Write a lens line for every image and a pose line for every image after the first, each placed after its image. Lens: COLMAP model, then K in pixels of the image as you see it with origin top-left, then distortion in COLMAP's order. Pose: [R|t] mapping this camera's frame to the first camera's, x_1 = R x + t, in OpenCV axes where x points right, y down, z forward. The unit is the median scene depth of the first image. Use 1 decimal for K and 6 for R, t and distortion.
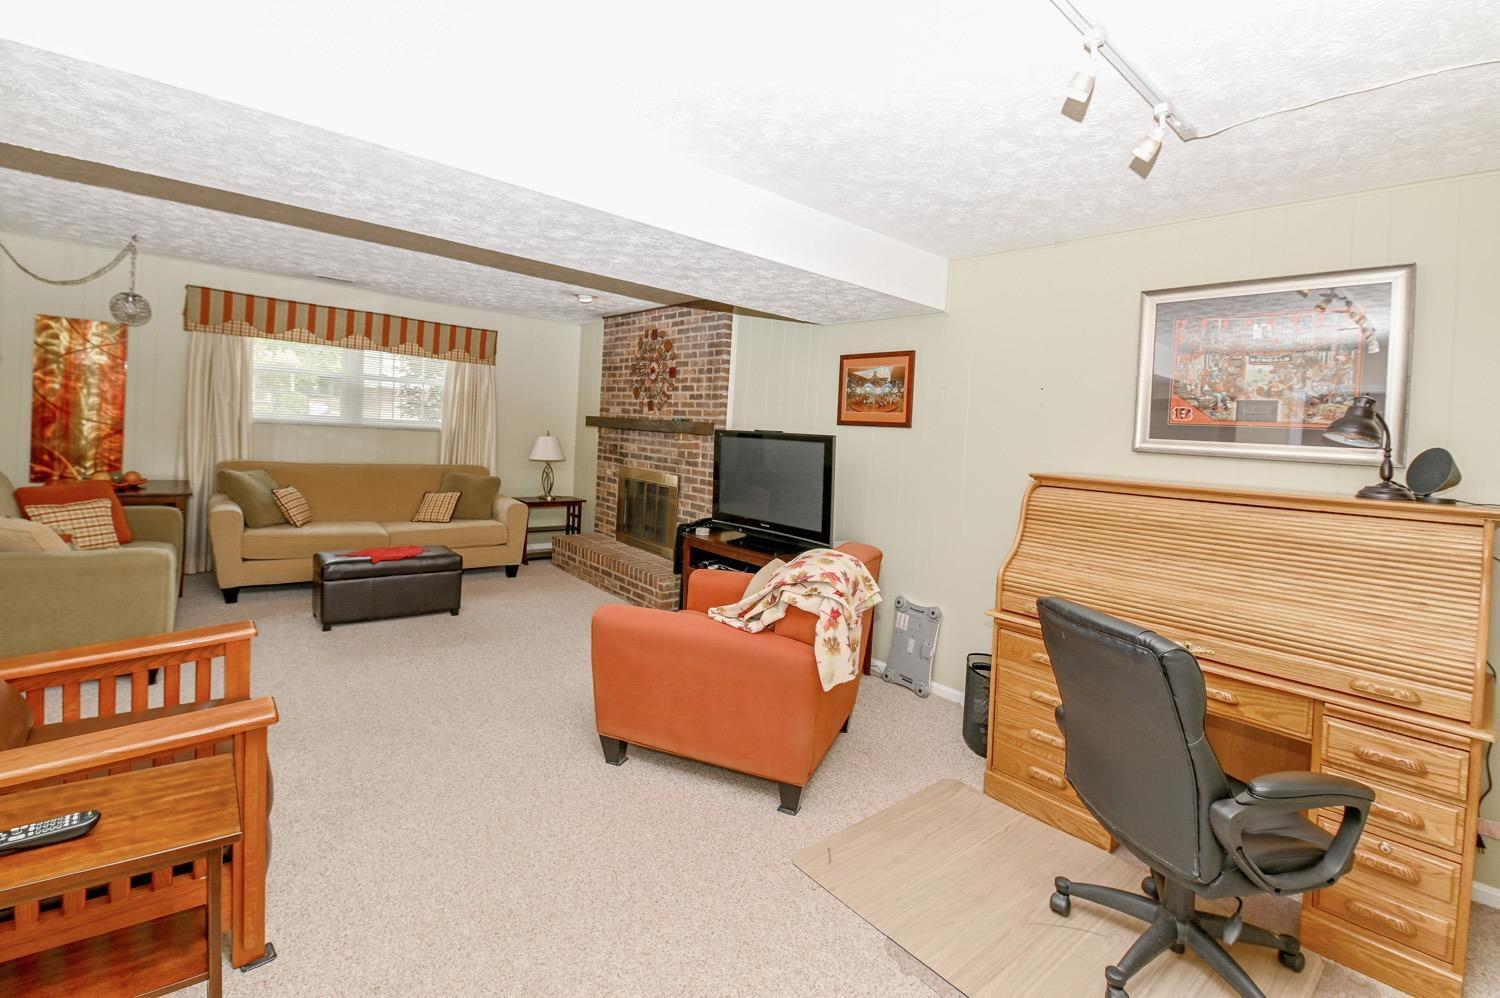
lens RADIAL K [[664.3, 0, 771.9], [0, 664.3, 461.0], [0, 0, 1]] dist [-0.004036, -0.007516]
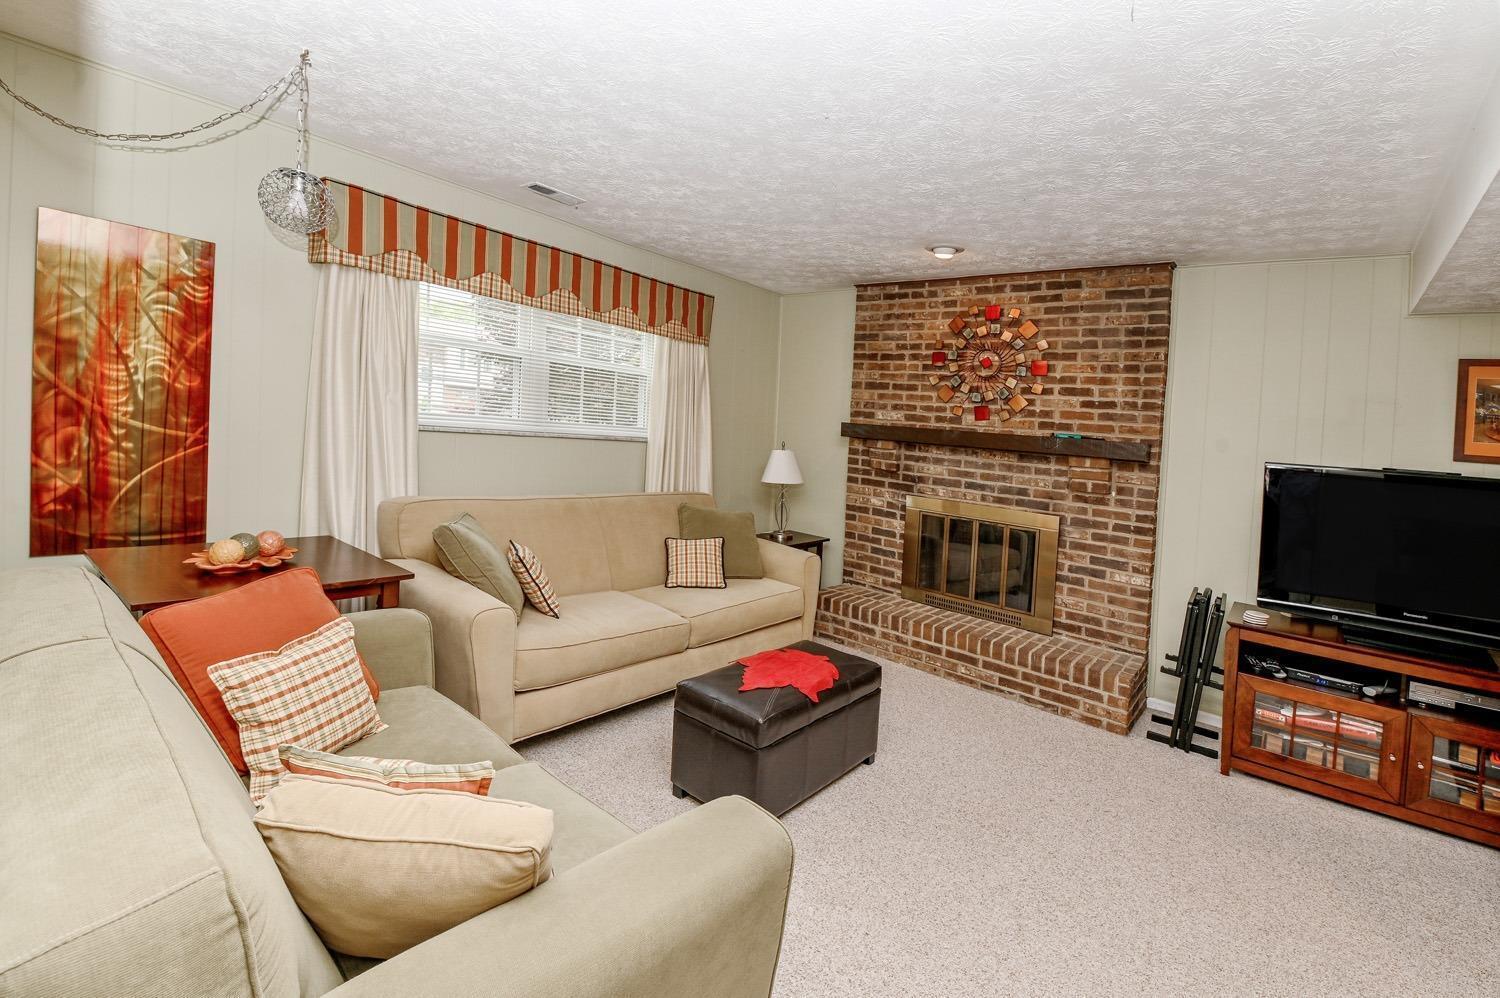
lens RADIAL K [[664.3, 0, 749.5], [0, 664.3, 462.4], [0, 0, 1]] dist [-0.004036, -0.007516]
pose [[0.984584, 0.009515, 0.174654, -0.611288], [-0.013559, 0.999667, 0.021973, -0.047345], [-0.174386, -0.024003, 0.984385, 0.379729]]
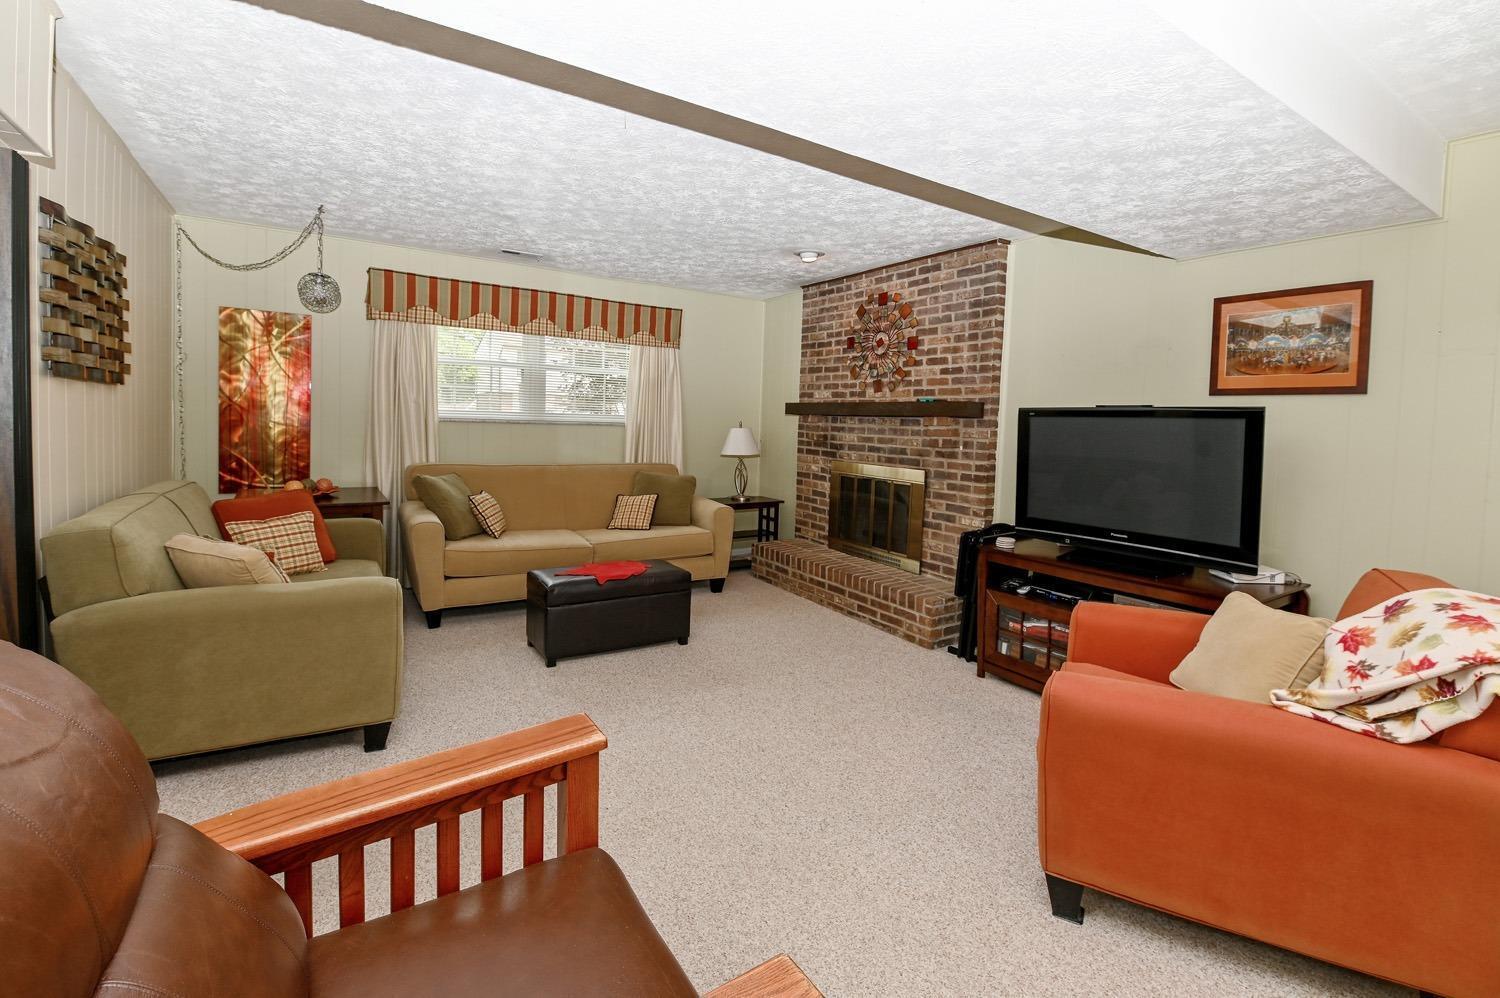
lens RADIAL K [[664.3, 0, 760.1], [0, 664.3, 463.6], [0, 0, 1]] dist [-0.004036, -0.007516]
pose [[0.989497, -0.022129, -0.142846, -0.235184], [0.024060, 0.999641, 0.011805, -0.000429], [0.142534, -0.015118, 0.989674, 0.179020]]
